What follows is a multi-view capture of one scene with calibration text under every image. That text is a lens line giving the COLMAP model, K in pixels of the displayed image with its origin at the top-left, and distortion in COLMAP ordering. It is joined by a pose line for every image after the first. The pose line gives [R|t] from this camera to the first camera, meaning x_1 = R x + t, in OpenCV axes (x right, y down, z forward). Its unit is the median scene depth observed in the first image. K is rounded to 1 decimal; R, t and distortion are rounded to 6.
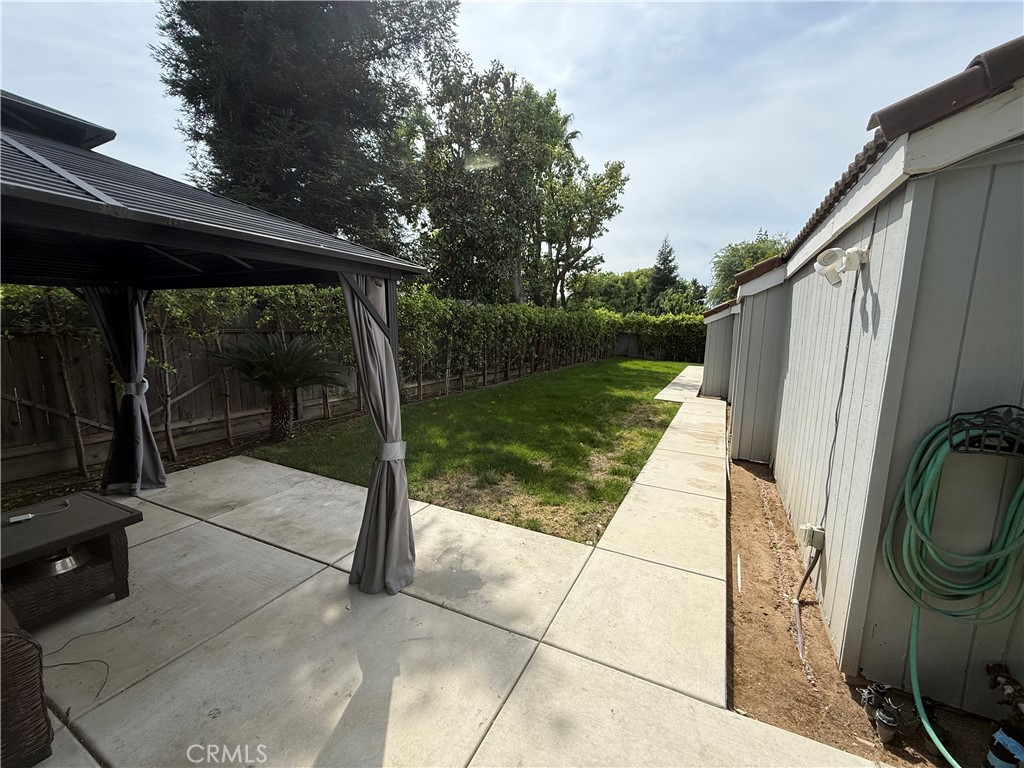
lens RADIAL K [[406.0, 0, 511.9], [0, 406.0, 383.1], [0, 0, 1]] dist [-0.000668, 0.000340]
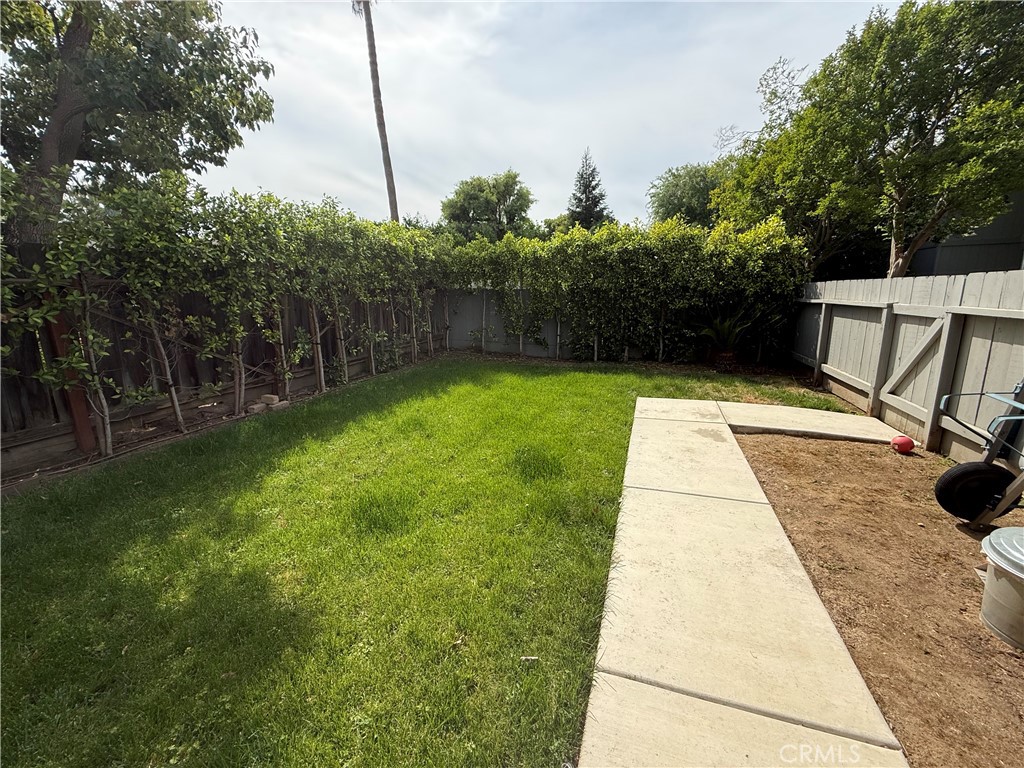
lens RADIAL K [[406.0, 0, 515.4], [0, 406.0, 383.4], [0, 0, 1]] dist [-0.000668, 0.000340]
pose [[0.986462, -0.080389, 0.142935, 1.001379], [0.068850, 0.994091, 0.083925, -0.249382], [-0.148837, -0.072948, 0.986167, 2.358285]]
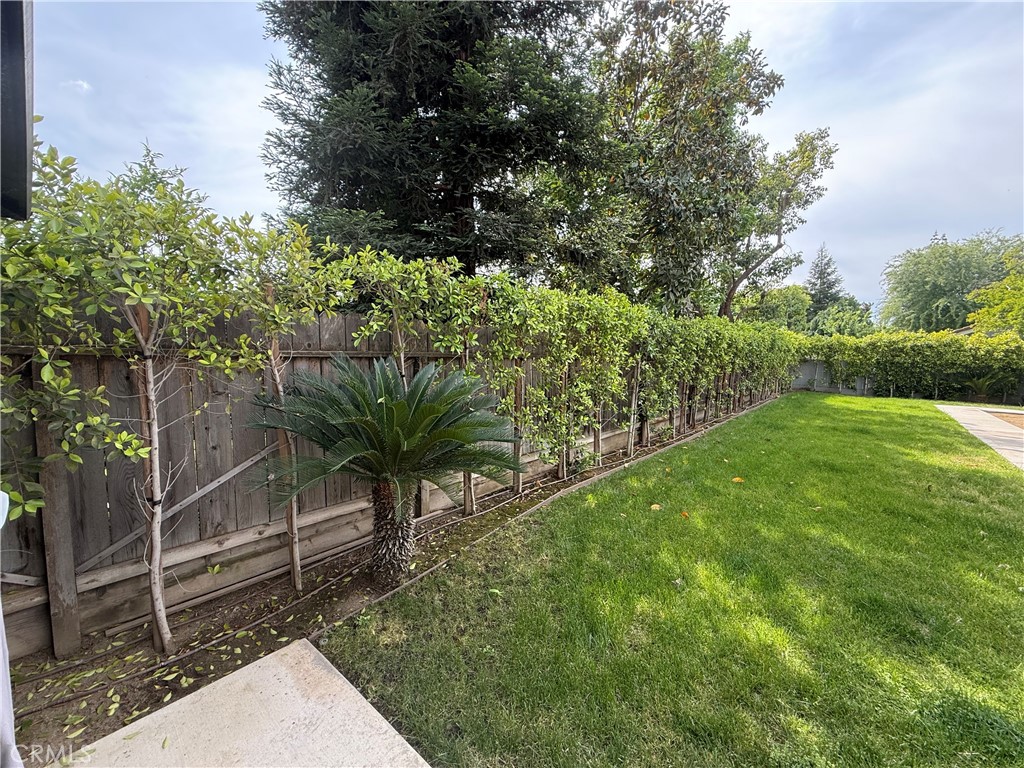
lens RADIAL K [[406.0, 0, 517.1], [0, 406.0, 386.4], [0, 0, 1]] dist [-0.000668, 0.000340]
pose [[0.973267, -0.000451, -0.229676, -0.299966], [-0.015373, 0.997628, -0.067101, -0.054591], [0.229162, 0.068838, 0.970951, 0.528895]]
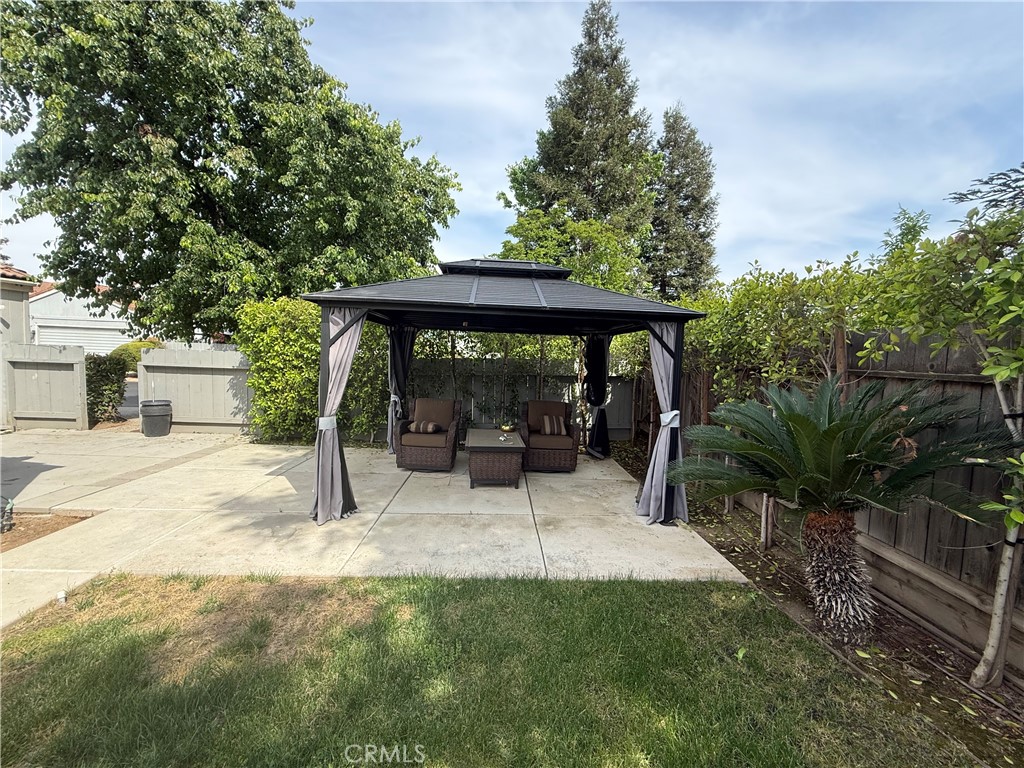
lens RADIAL K [[406.0, 0, 509.6], [0, 406.0, 380.6], [0, 0, 1]] dist [-0.000668, 0.000340]
pose [[-0.877657, -0.035271, -0.477991, -0.071780], [-0.128614, 0.978043, 0.163982, -0.130218], [0.461711, 0.205396, -0.862922, 1.100781]]
